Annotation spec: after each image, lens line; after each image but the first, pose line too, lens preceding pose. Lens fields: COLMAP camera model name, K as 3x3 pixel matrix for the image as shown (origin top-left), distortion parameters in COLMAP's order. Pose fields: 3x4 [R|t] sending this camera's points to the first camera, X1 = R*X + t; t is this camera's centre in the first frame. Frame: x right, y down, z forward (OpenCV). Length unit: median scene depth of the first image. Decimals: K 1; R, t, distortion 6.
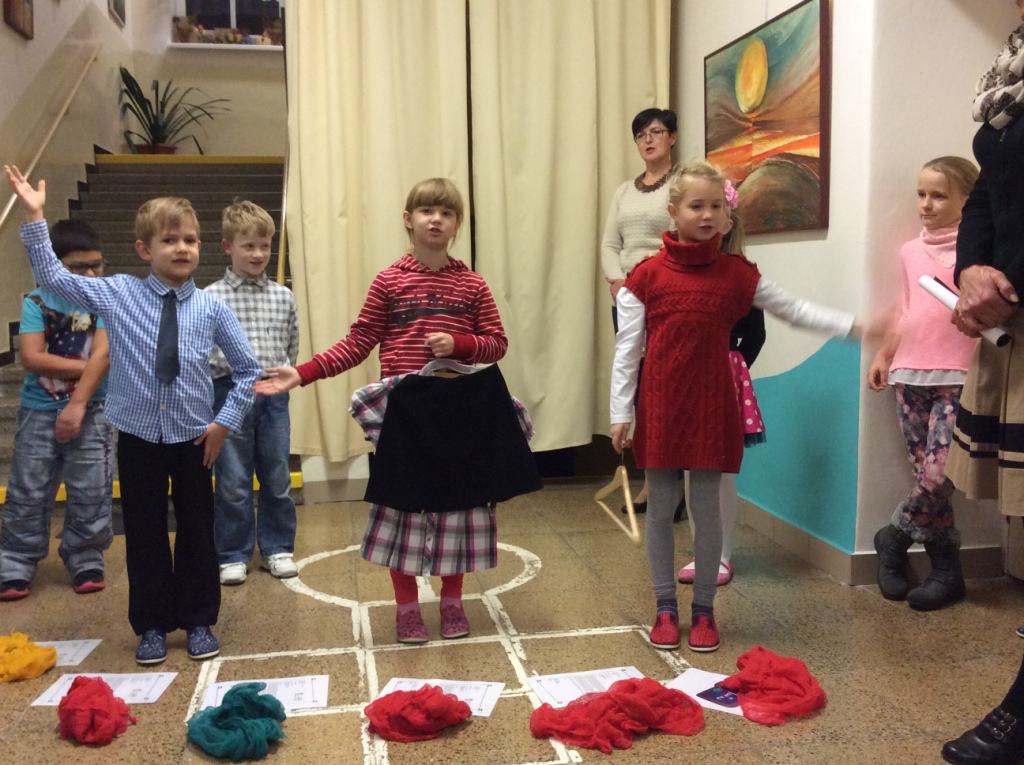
lens RADIAL K [[1086.7, 0, 512.0], [0, 1086.7, 382.5], [0, 0, 1]] dist [0.176036, -0.366201]
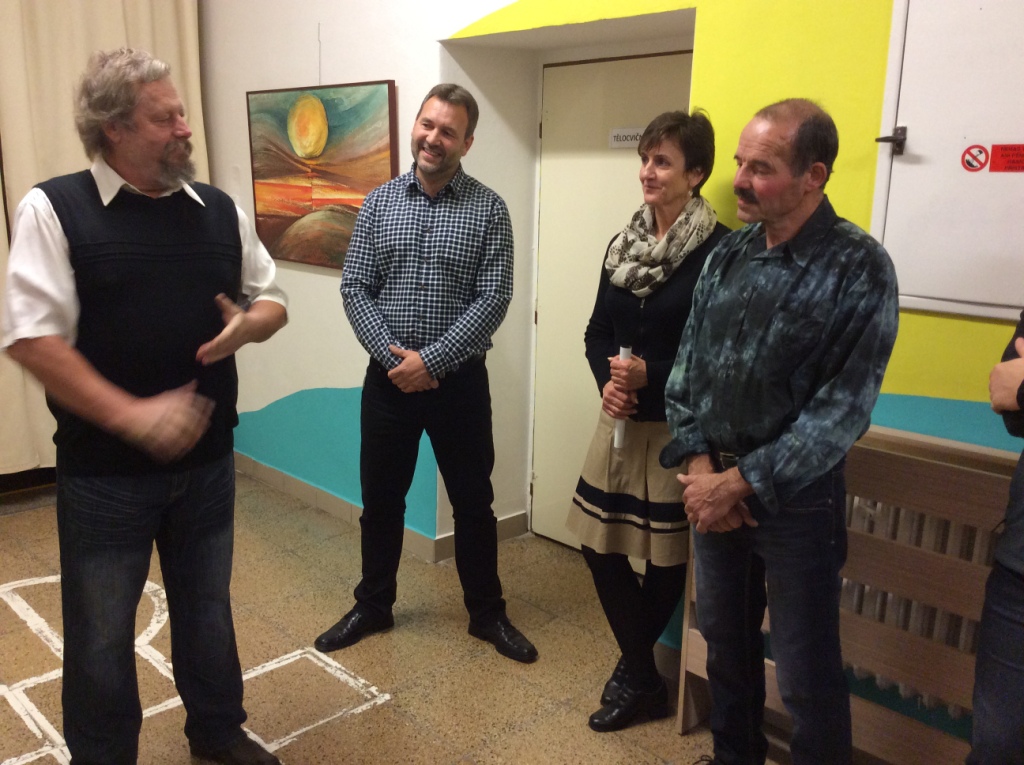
lens RADIAL K [[941.1, 0, 512.4], [0, 941.1, 385.0], [0, 0, 1]] dist [0.122013, -0.194053]
pose [[0.829471, -0.095347, 0.550352, -0.179244], [0.026280, 0.990893, 0.132062, -0.143957], [-0.557932, -0.095078, 0.824422, 0.052421]]
